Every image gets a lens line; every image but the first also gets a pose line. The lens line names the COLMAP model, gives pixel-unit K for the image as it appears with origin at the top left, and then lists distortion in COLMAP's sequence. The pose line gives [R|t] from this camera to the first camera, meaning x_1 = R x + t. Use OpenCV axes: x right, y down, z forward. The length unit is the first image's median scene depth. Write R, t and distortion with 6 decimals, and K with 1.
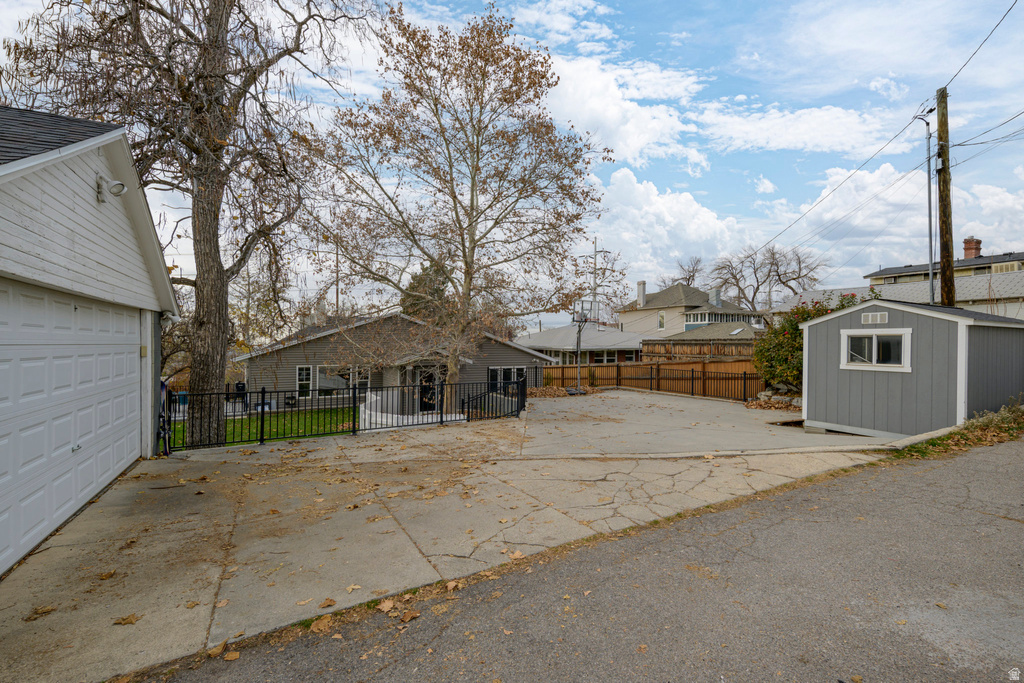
lens RADIAL K [[447.8, 0, 515.9], [0, 447.8, 347.2], [0, 0, 1]] dist [0.009713, -0.000444]
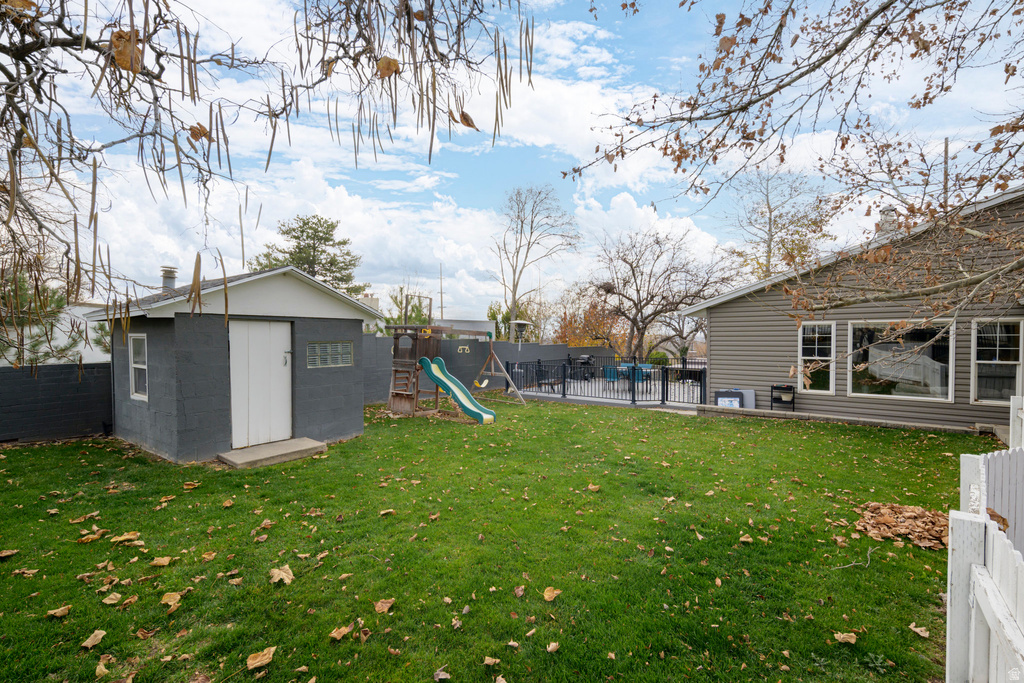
lens RADIAL K [[447.8, 0, 514.2], [0, 447.8, 346.4], [0, 0, 1]] dist [0.009713, -0.000444]
pose [[0.397467, 0.013938, -0.917510, -0.711640], [0.004668, 0.999841, 0.017211, 0.235519], [0.917604, -0.011124, 0.397339, 2.219257]]
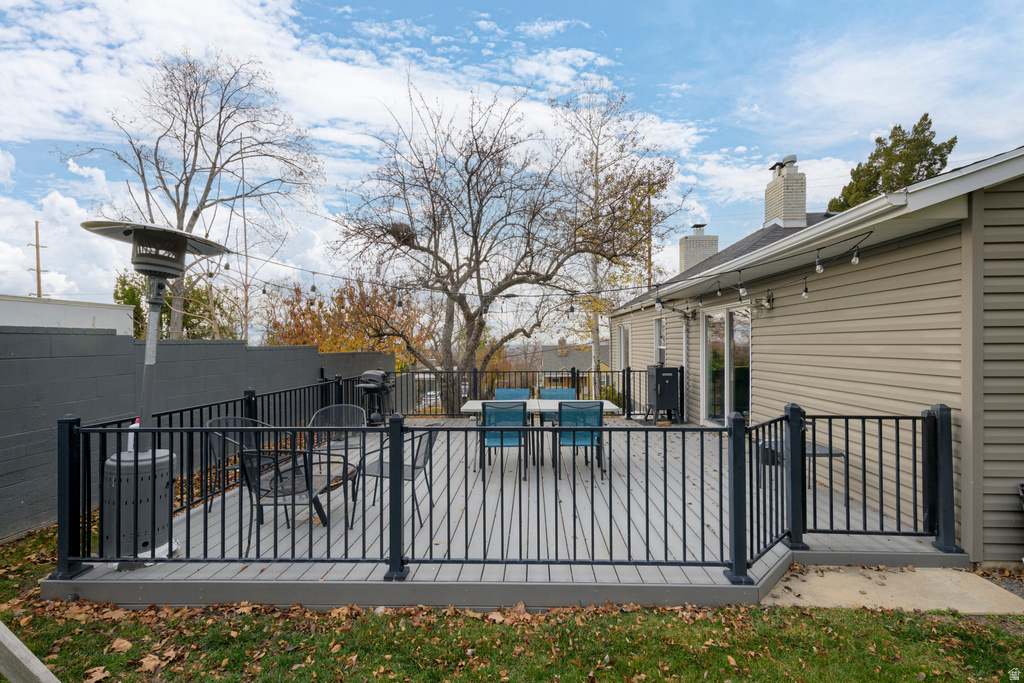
lens RADIAL K [[447.8, 0, 512.5], [0, 447.8, 341.3], [0, 0, 1]] dist [0.009713, -0.000444]
pose [[0.853952, -0.015115, -0.520133, -2.671508], [0.014172, 0.999883, -0.005790, 0.287388], [0.520159, -0.002427, 0.854066, 3.158095]]
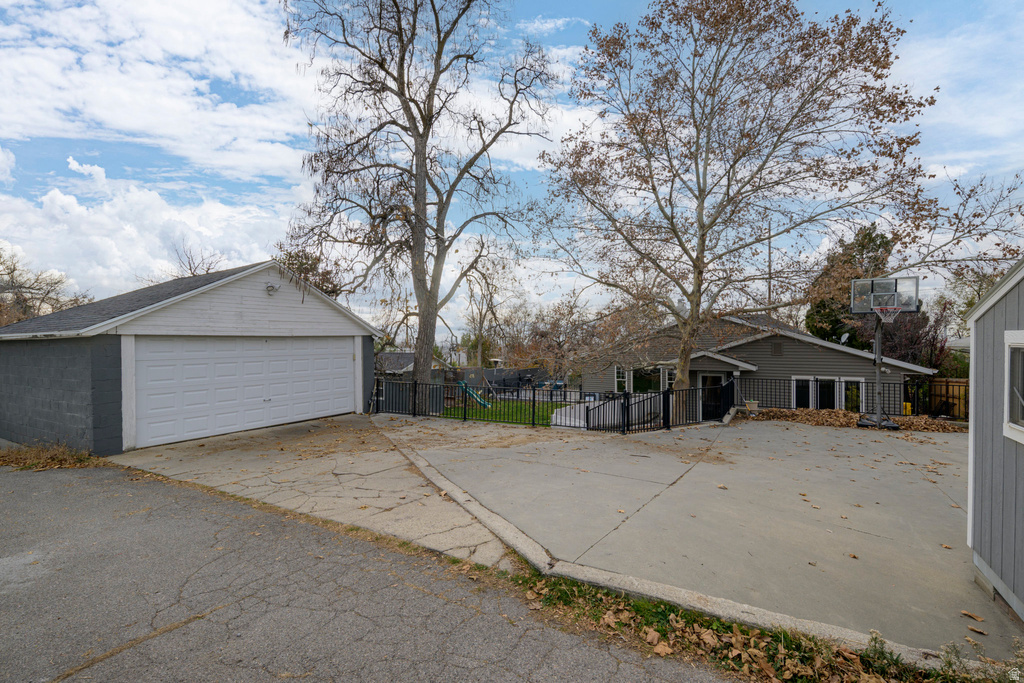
lens RADIAL K [[447.8, 0, 513.0], [0, 447.8, 344.6], [0, 0, 1]] dist [0.009713, -0.000444]
pose [[0.501230, -0.002765, -0.865310, 1.539546], [0.006413, 0.999979, 0.000519, -0.055356], [0.865290, -0.005809, 0.501237, 0.836916]]
